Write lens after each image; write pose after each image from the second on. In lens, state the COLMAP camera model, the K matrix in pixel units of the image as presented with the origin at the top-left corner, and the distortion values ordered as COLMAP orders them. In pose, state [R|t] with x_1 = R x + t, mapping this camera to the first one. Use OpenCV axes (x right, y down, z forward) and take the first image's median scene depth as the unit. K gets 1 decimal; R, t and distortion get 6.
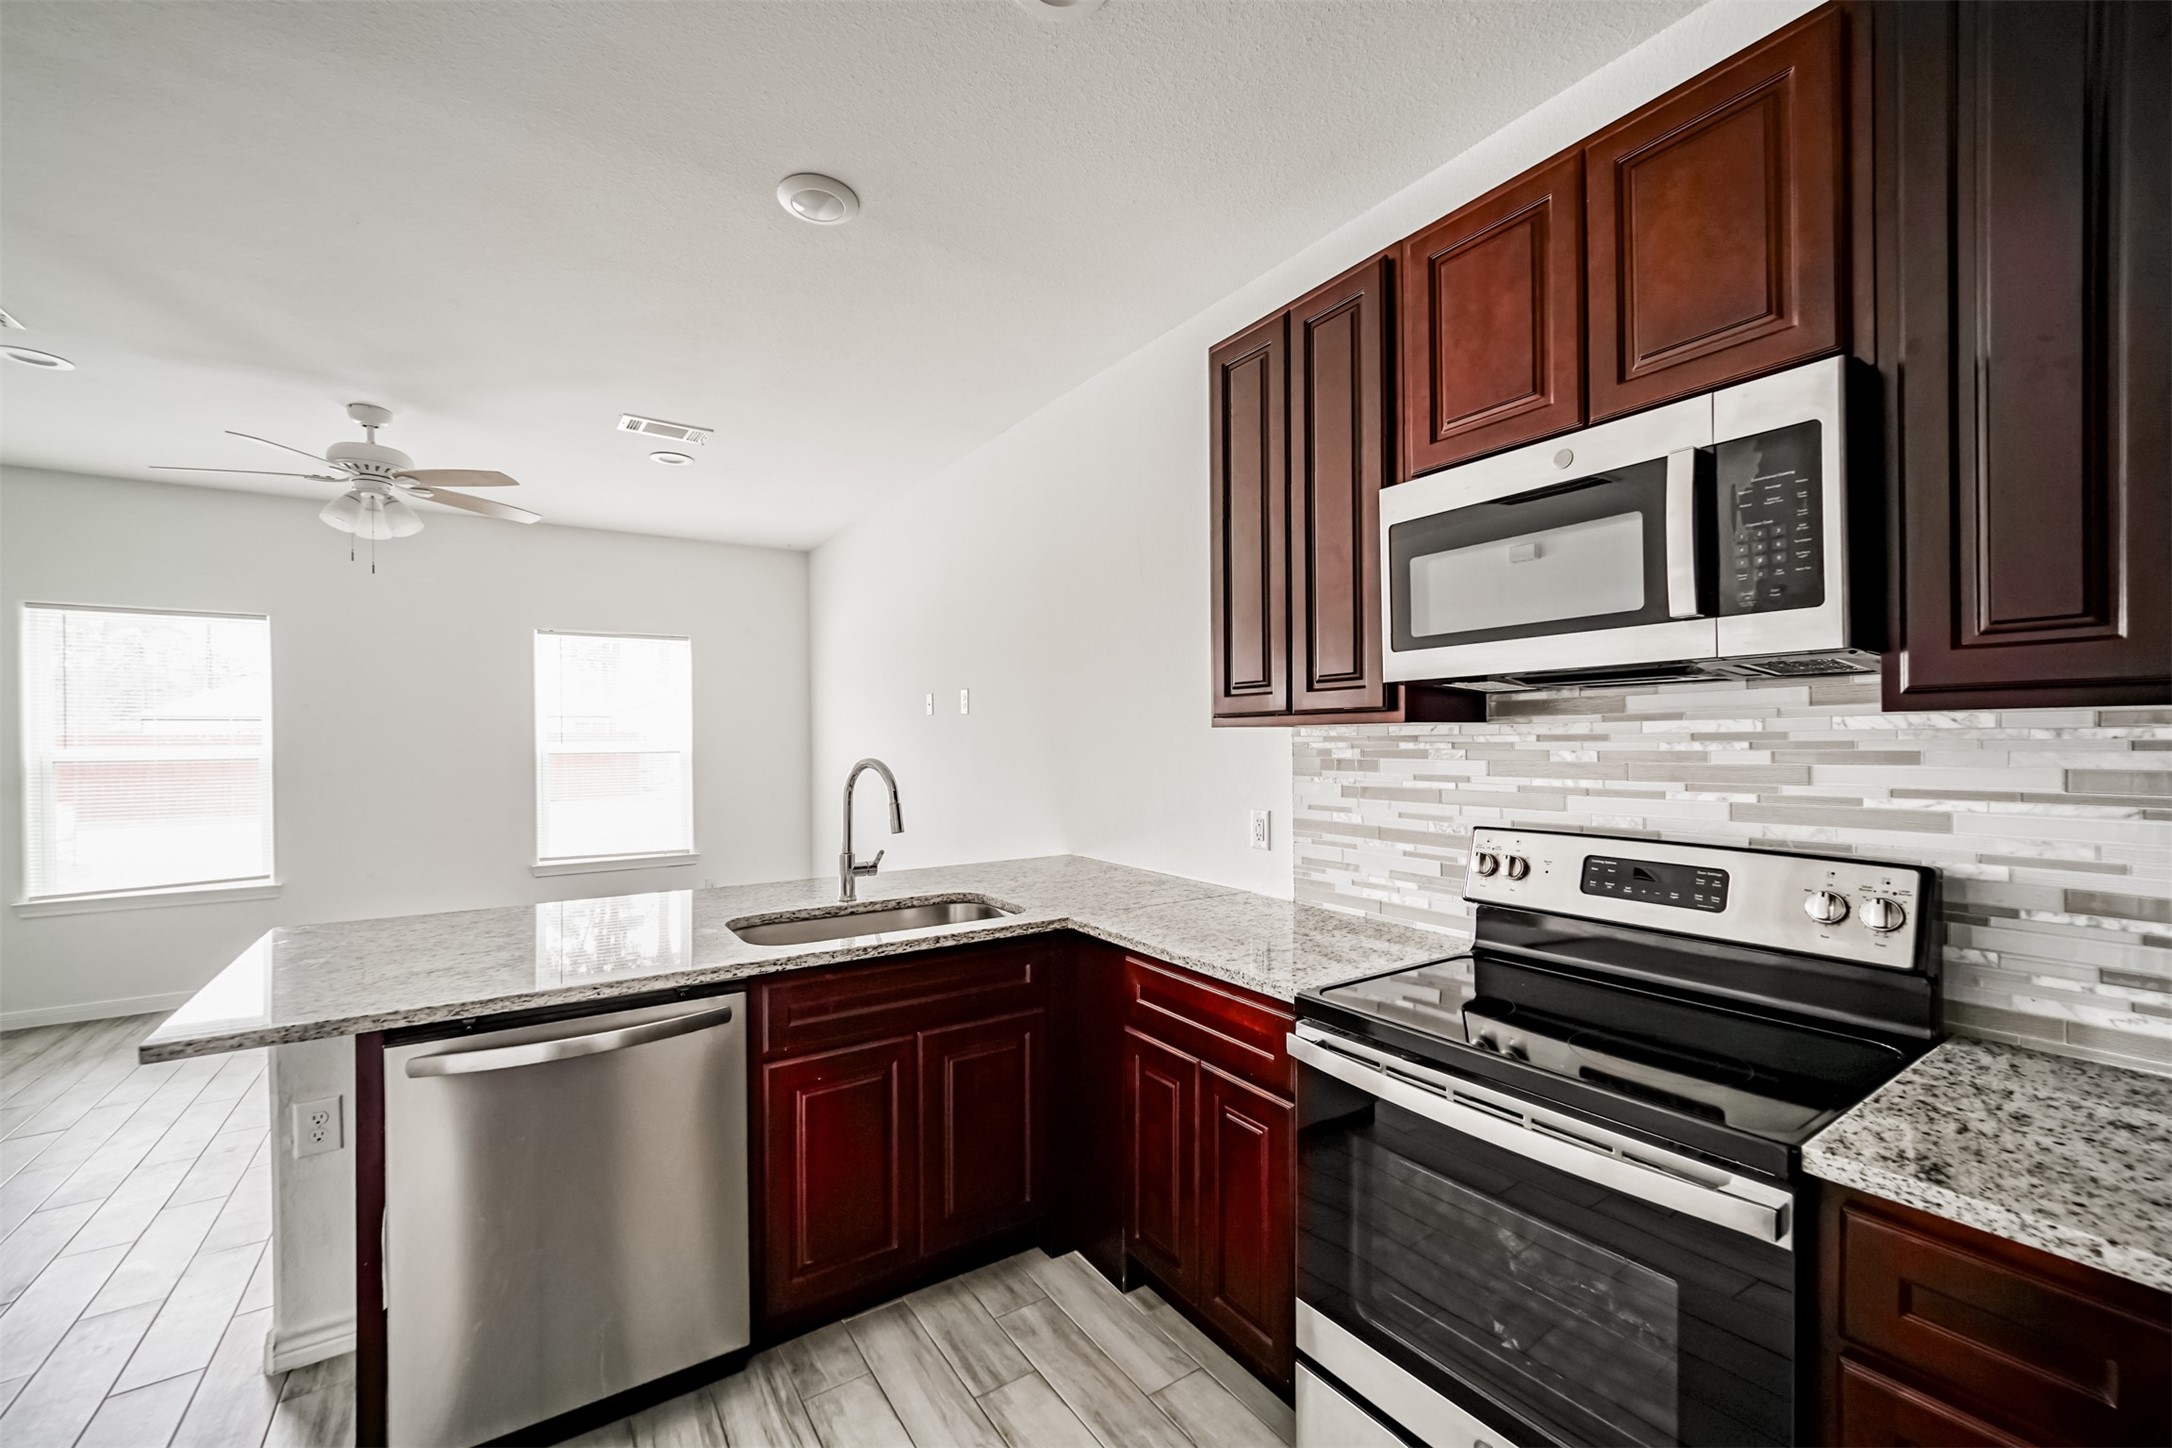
lens RADIAL K [[886.1, 0, 1103.1], [0, 886.1, 742.5], [0, 0, 1]] dist [-0.000919, 0.001052]
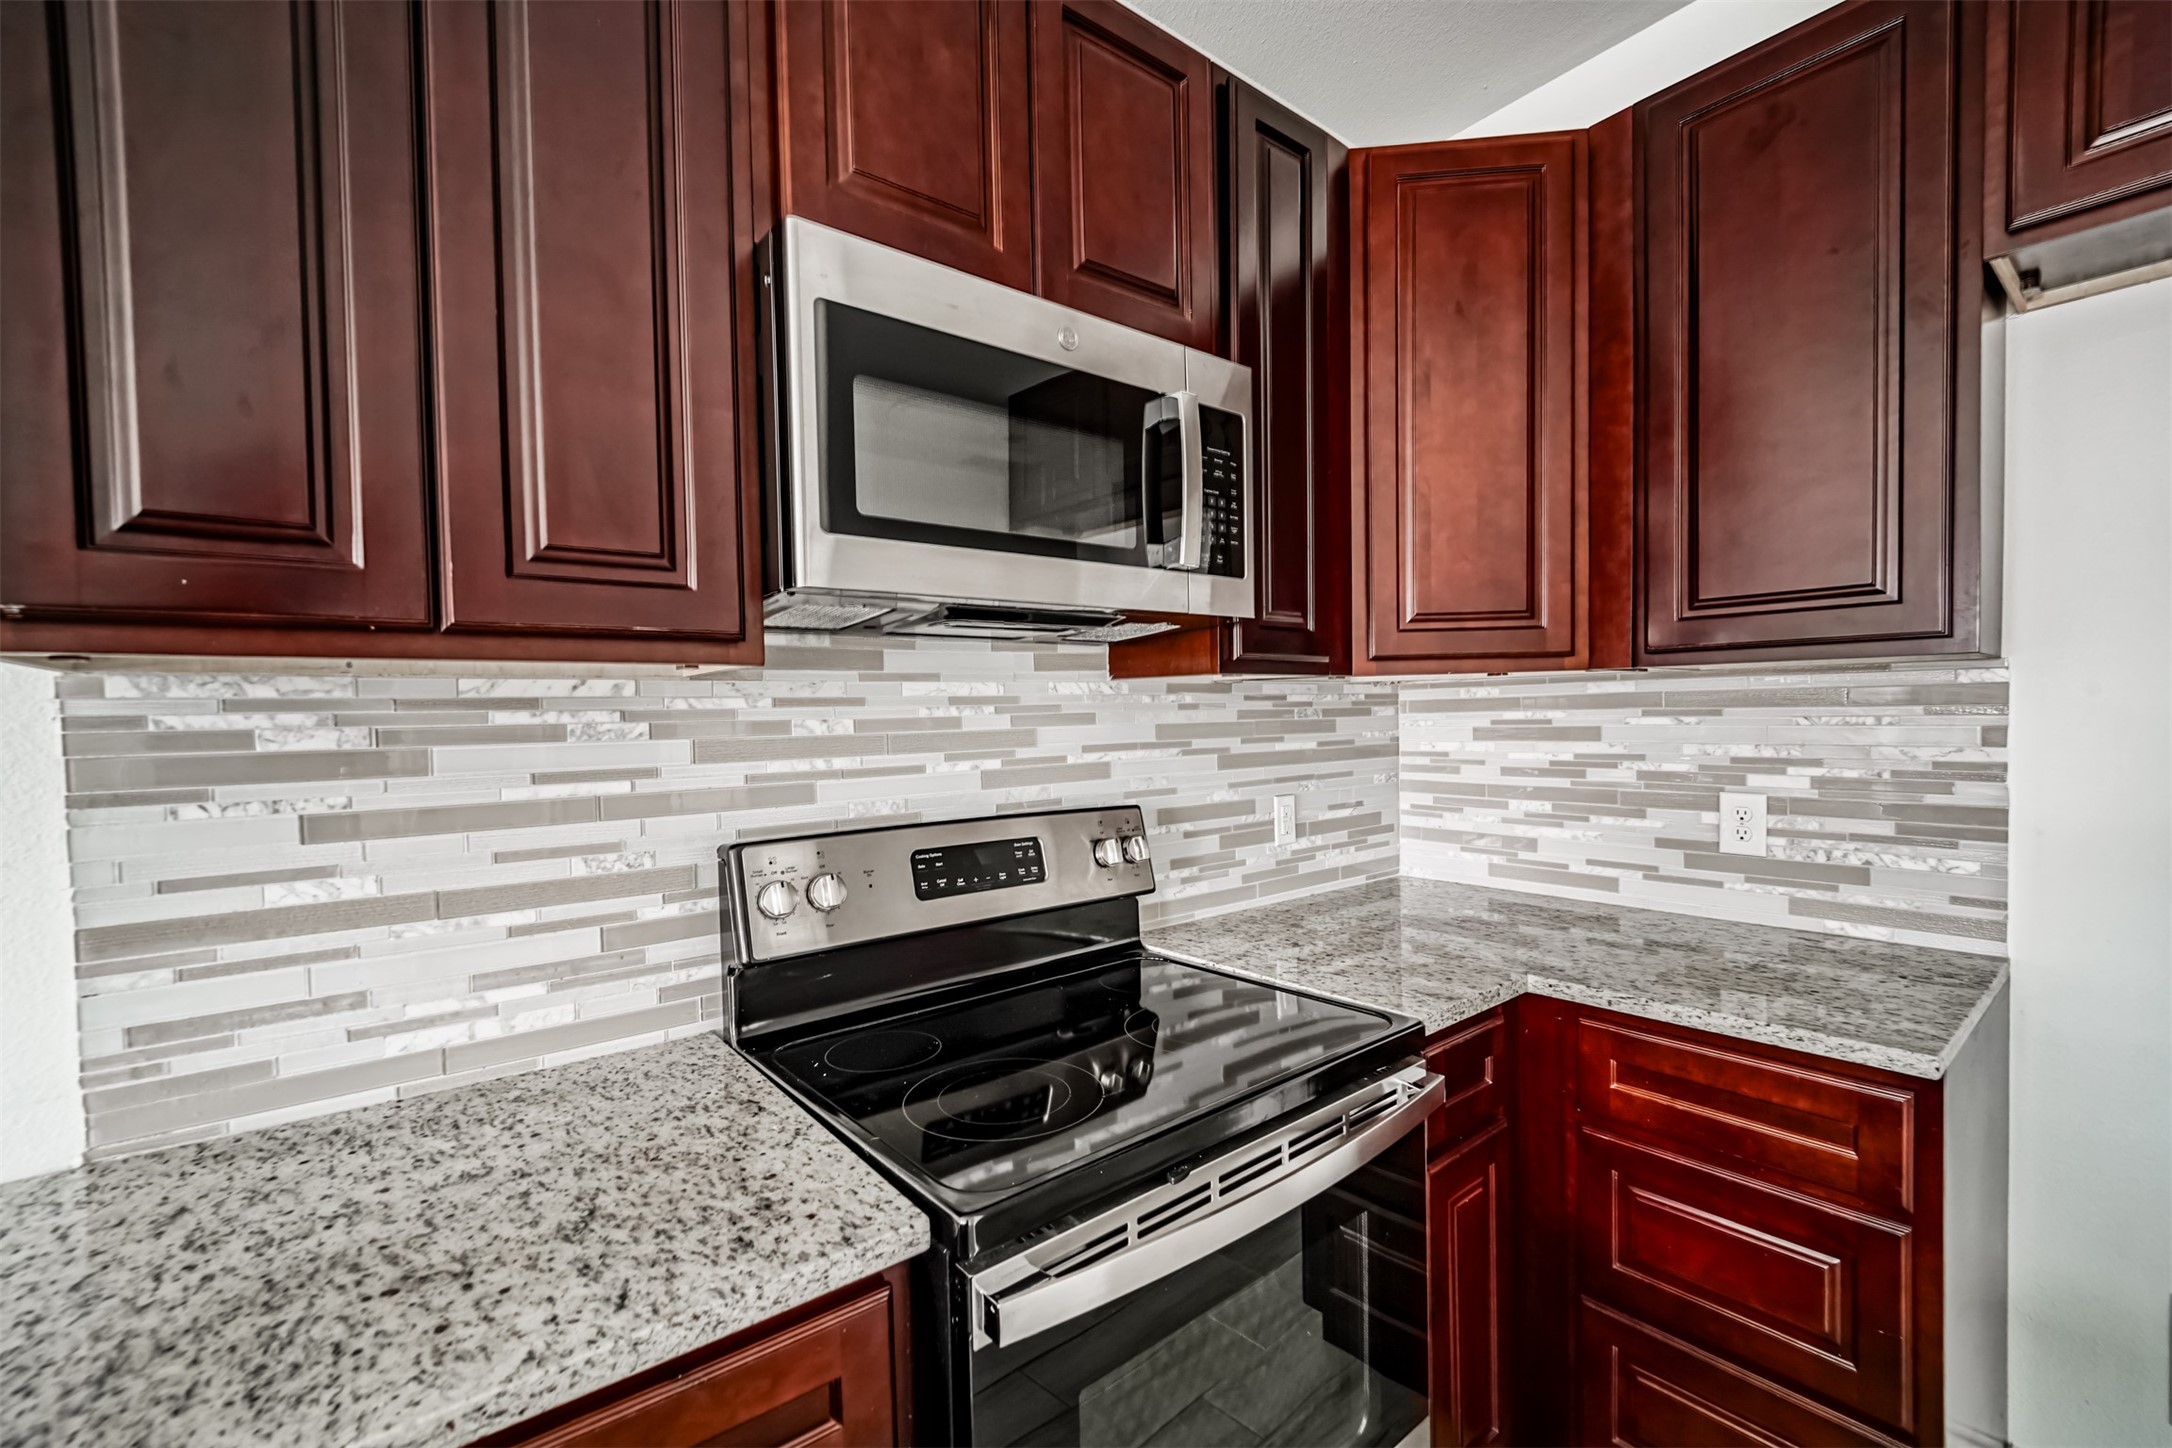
lens RADIAL K [[886.1, 0, 1088.3], [0, 886.1, 748.8], [0, 0, 1]] dist [-0.000919, 0.001052]
pose [[-0.069045, -0.025870, 0.997278, -0.183737], [0.026651, 0.999259, 0.027766, 0.015963], [-0.997258, 0.028496, -0.068304, 0.704374]]
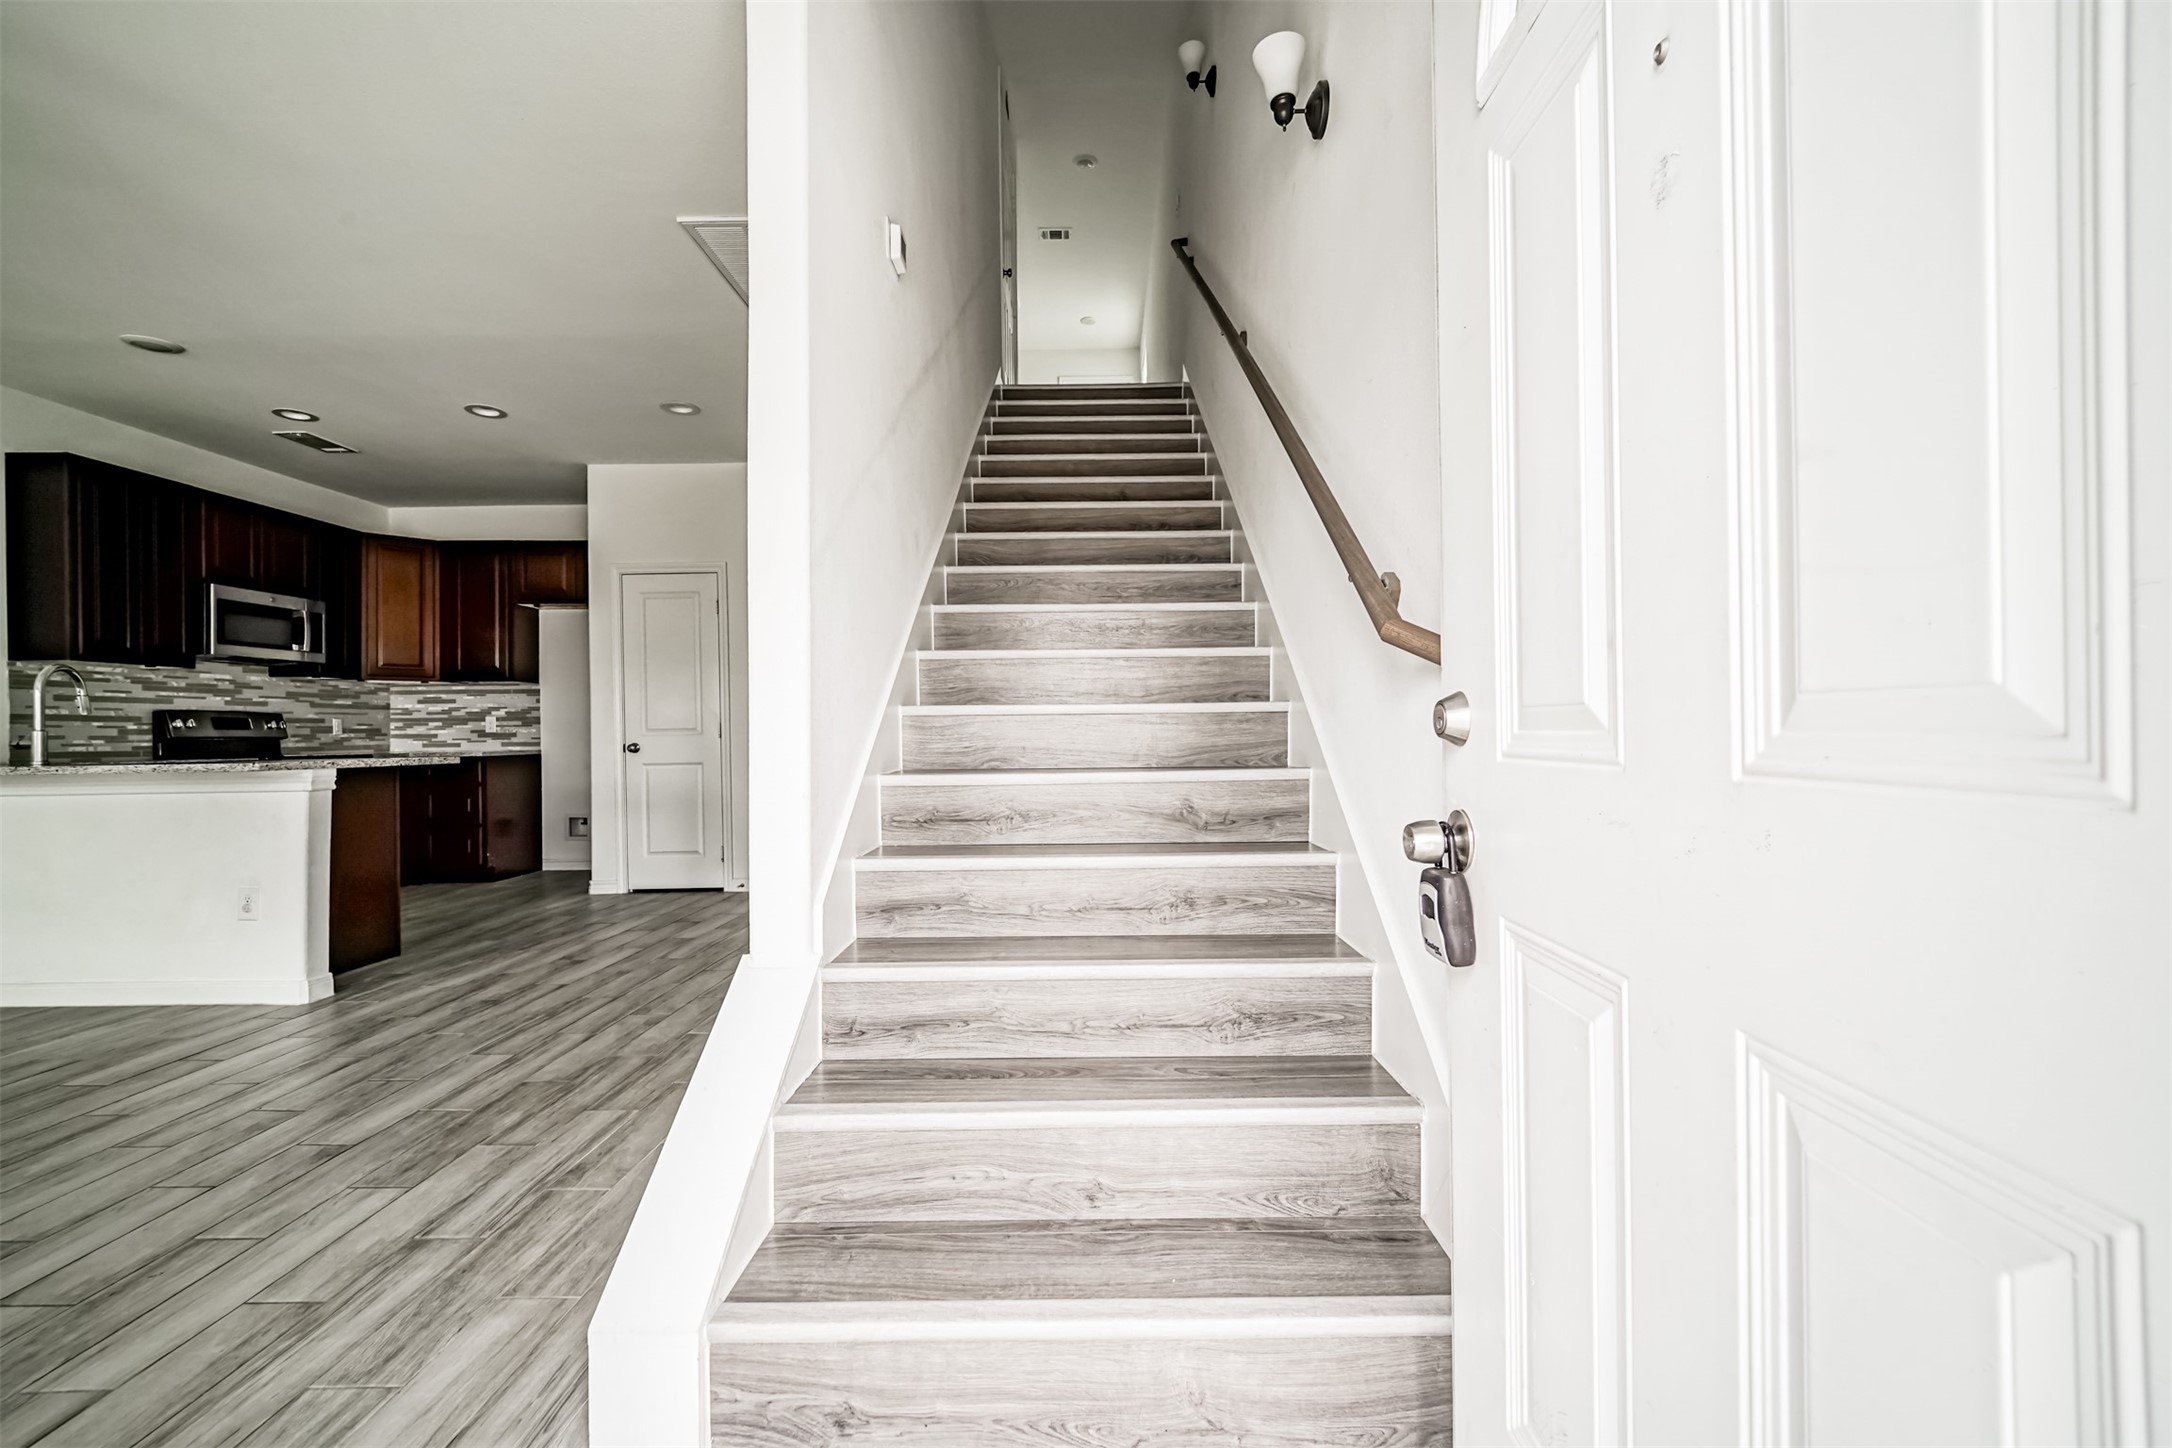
lens RADIAL K [[886.1, 0, 1086.7], [0, 886.1, 733.3], [0, 0, 1]] dist [-0.000919, 0.001052]
pose [[-0.822052, 0.014170, 0.569236, -2.825768], [0.018871, 0.999819, 0.002364, 0.180984], [-0.569100, 0.012685, -0.822171, 1.397702]]
